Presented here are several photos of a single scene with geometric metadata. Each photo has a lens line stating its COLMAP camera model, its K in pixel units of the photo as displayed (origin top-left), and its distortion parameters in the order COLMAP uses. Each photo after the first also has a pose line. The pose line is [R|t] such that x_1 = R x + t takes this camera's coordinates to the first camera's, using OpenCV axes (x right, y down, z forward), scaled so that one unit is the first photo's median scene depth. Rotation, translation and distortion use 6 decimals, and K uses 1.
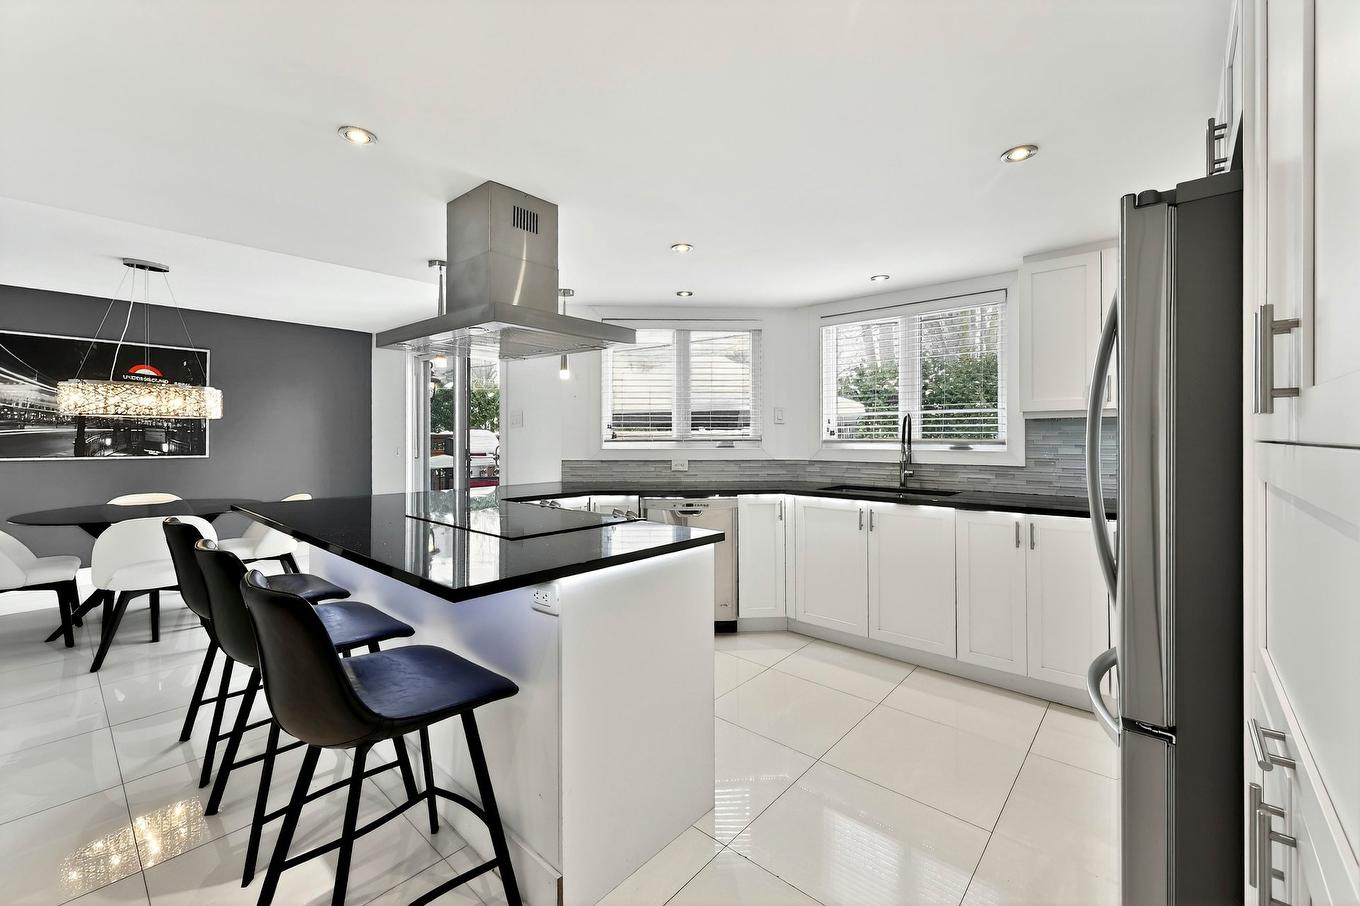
lens RADIAL K [[550.4, 0, 686.8], [0, 550.4, 442.4], [0, 0, 1]] dist [0.002099, -0.002285]
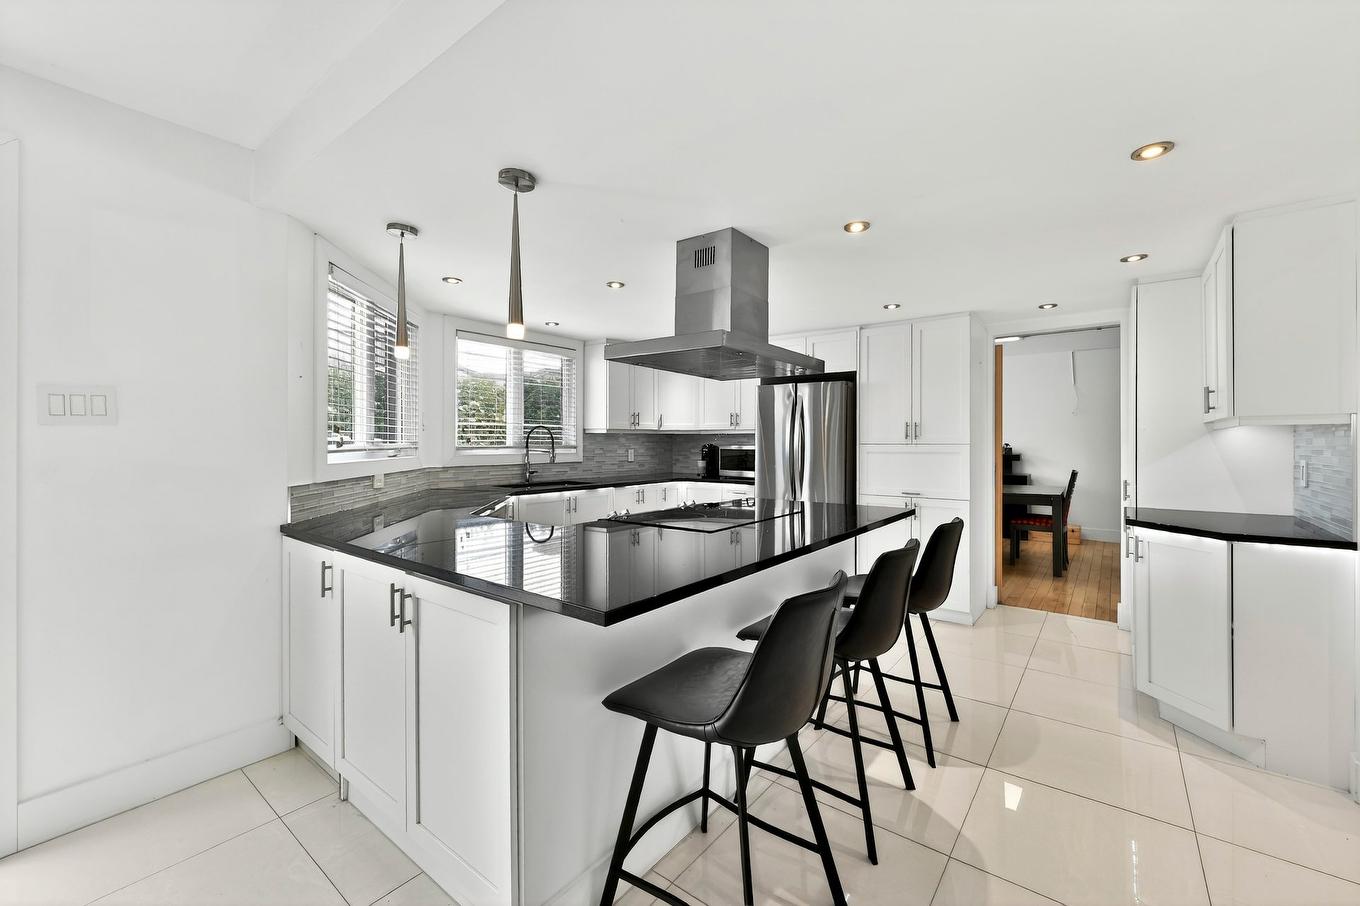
lens RADIAL K [[550.4, 0, 675.7], [0, 550.4, 440.0], [0, 0, 1]] dist [0.002099, -0.002285]
pose [[-0.044741, 0.004653, 0.998988, -0.806489], [0.010378, 0.999937, -0.004192, -0.008603], [-0.998945, 0.010180, -0.044786, 0.621752]]
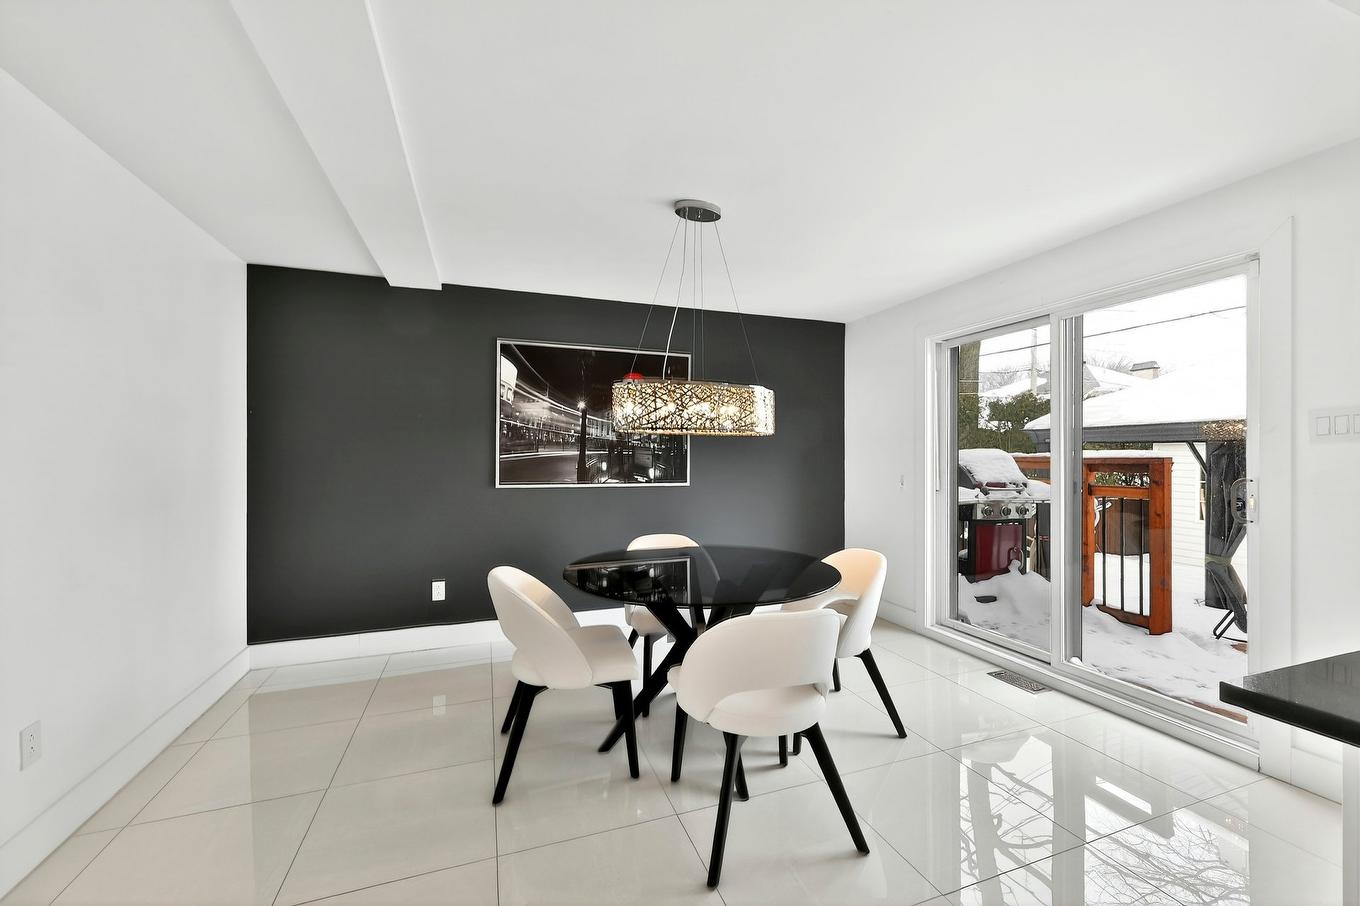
lens RADIAL K [[529.8, 0, 691.1], [0, 529.8, 444.1], [0, 0, 1]] dist [-0.017218, 0.000002]
pose [[0.879043, -0.012957, -0.476566, -0.634074], [-0.003802, 0.999408, -0.034186, -0.008961], [0.476727, 0.031863, 0.878474, 0.400992]]
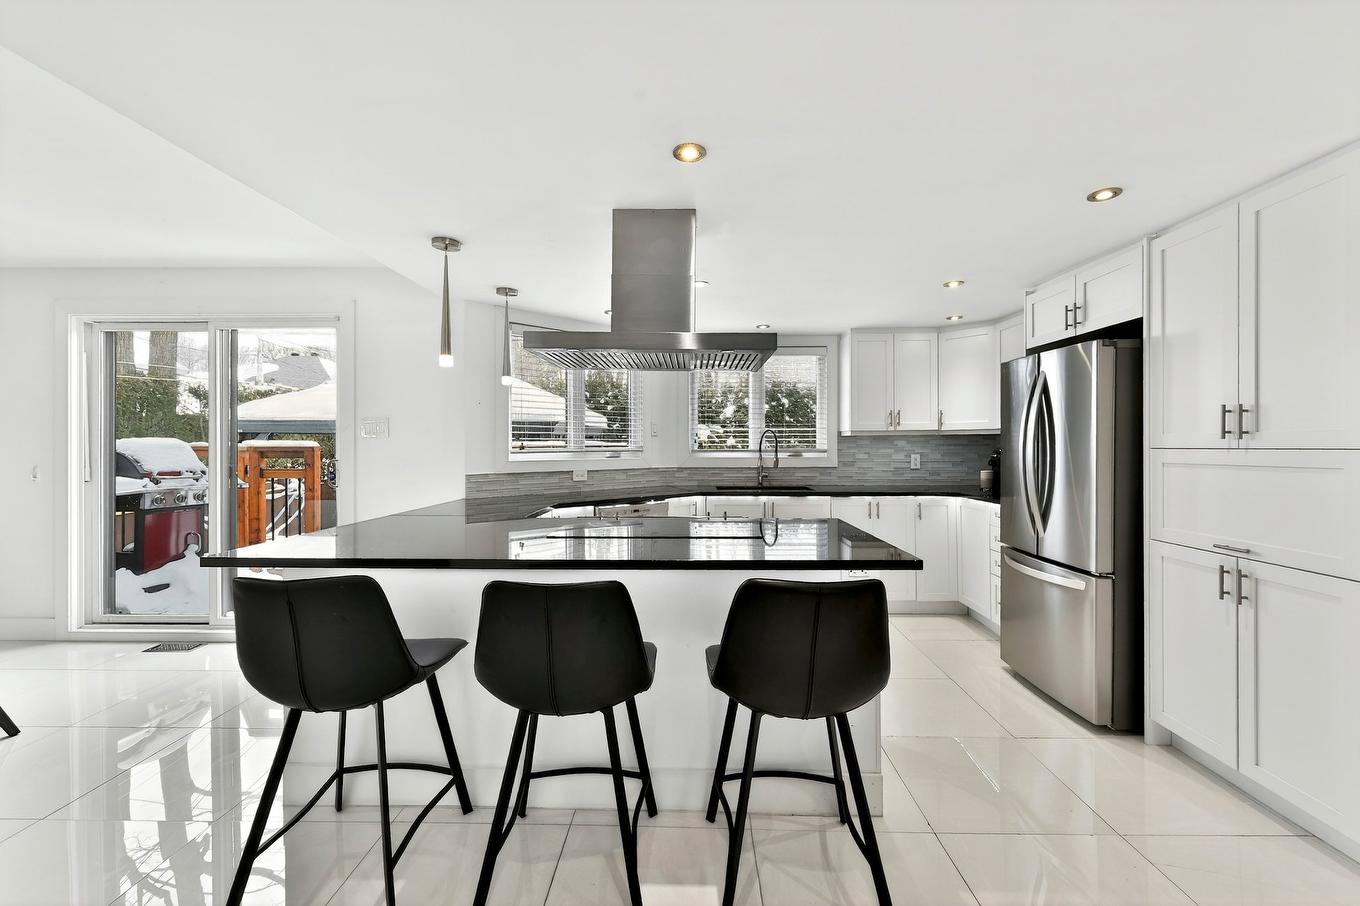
lens RADIAL K [[550.4, 0, 685.9], [0, 550.4, 453.5], [0, 0, 1]] dist [0.002099, -0.002285]
pose [[0.763496, -0.009619, 0.645741, -0.523912], [0.008437, 0.999952, 0.004920, -0.003092], [-0.645757, 0.001691, 0.763541, 0.093320]]
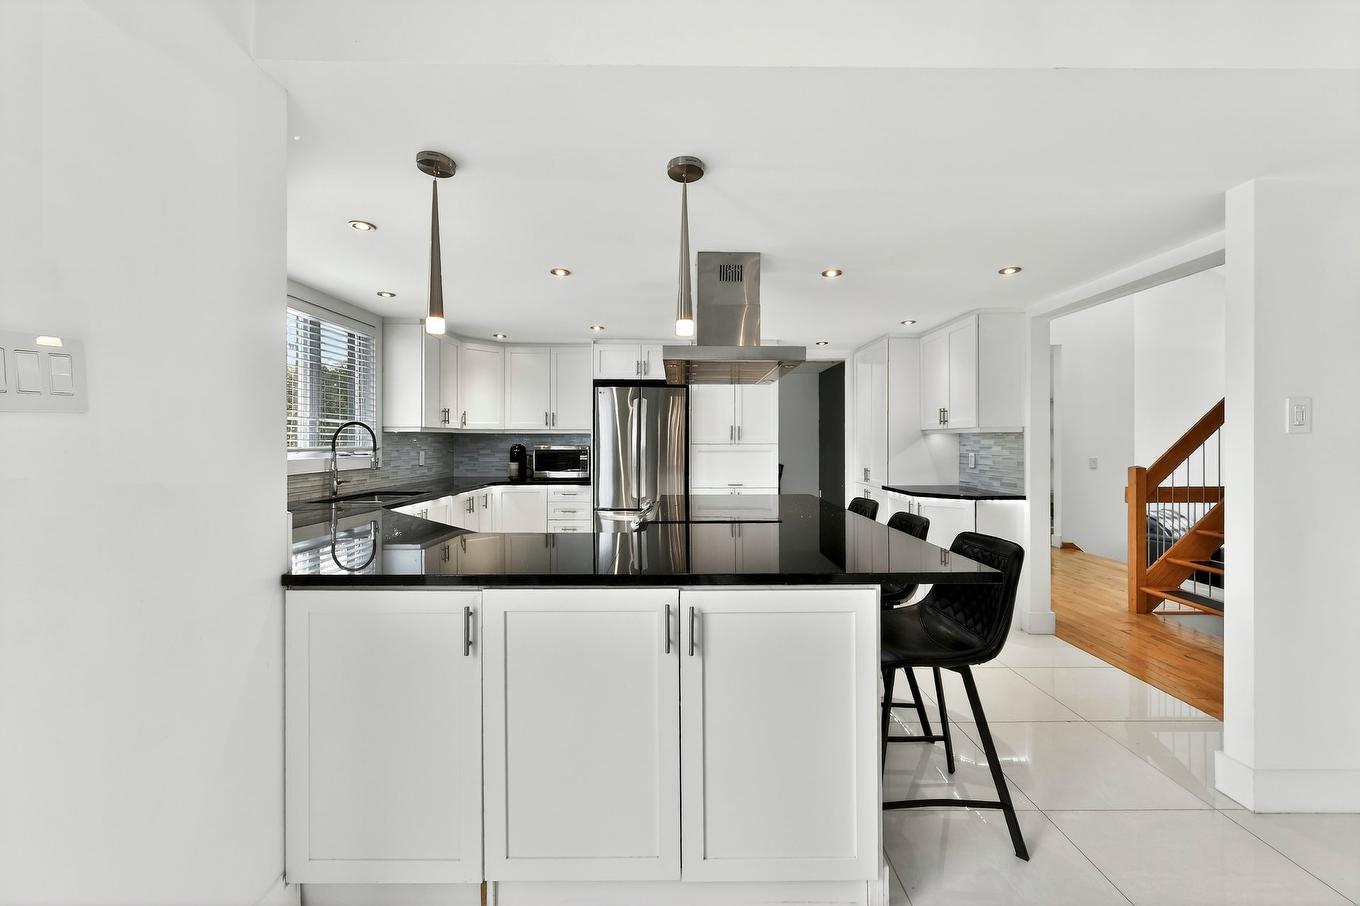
lens RADIAL K [[550.4, 0, 683.7], [0, 550.4, 447.1], [0, 0, 1]] dist [0.002099, -0.002285]
pose [[-0.654243, -0.006240, 0.756259, -0.671408], [0.008886, 0.999834, 0.015937, -0.014363], [-0.756232, 0.017147, -0.654078, 1.025533]]
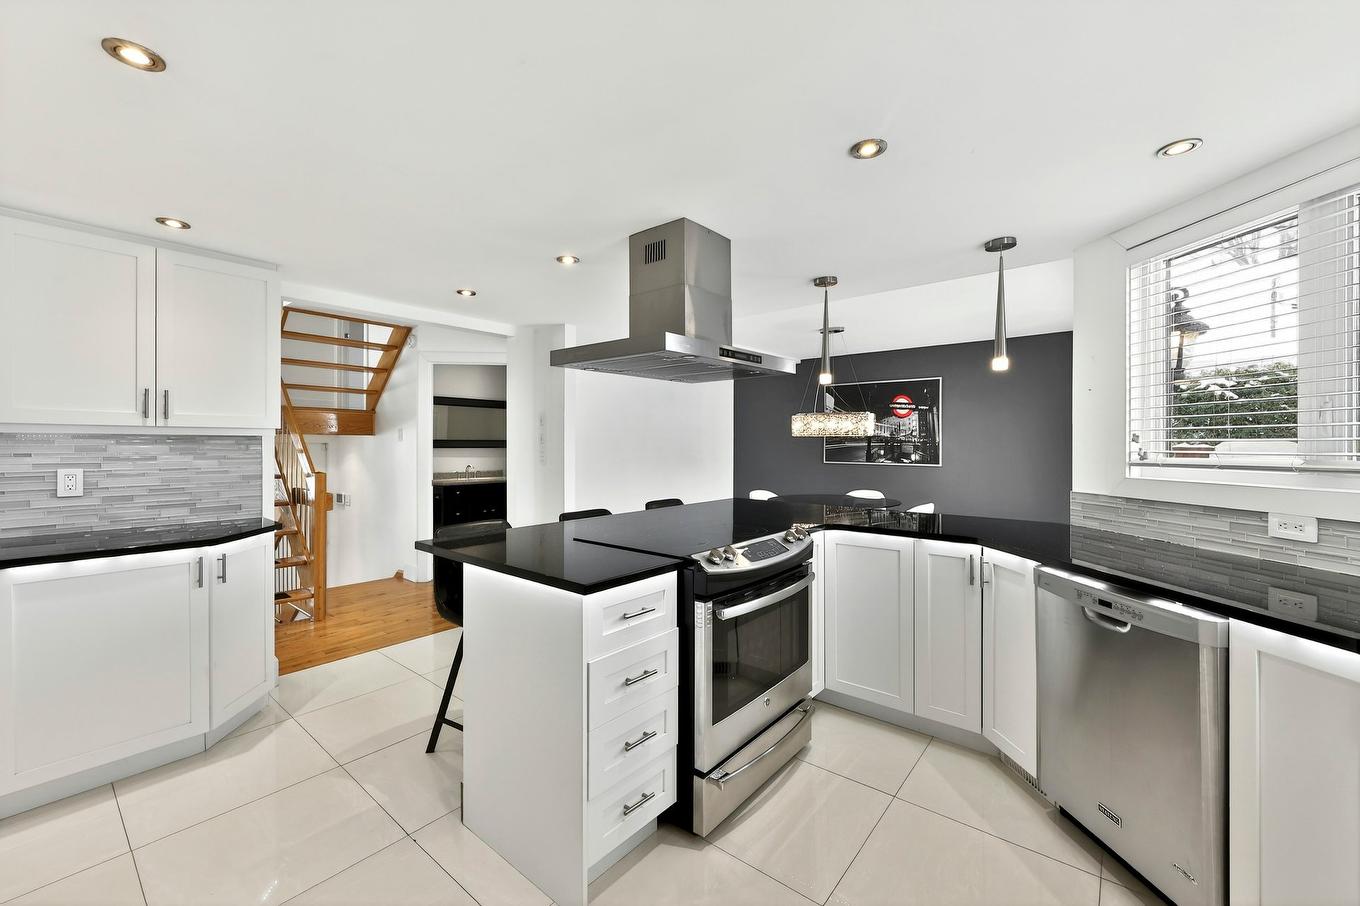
lens RADIAL K [[550.4, 0, 693.1], [0, 550.4, 452.2], [0, 0, 1]] dist [0.002099, -0.002285]
pose [[0.050966, 0.013621, -0.998608, 0.387780], [-0.012616, 0.999836, 0.012994, -0.016486], [0.998621, 0.011936, 0.051129, 0.518900]]
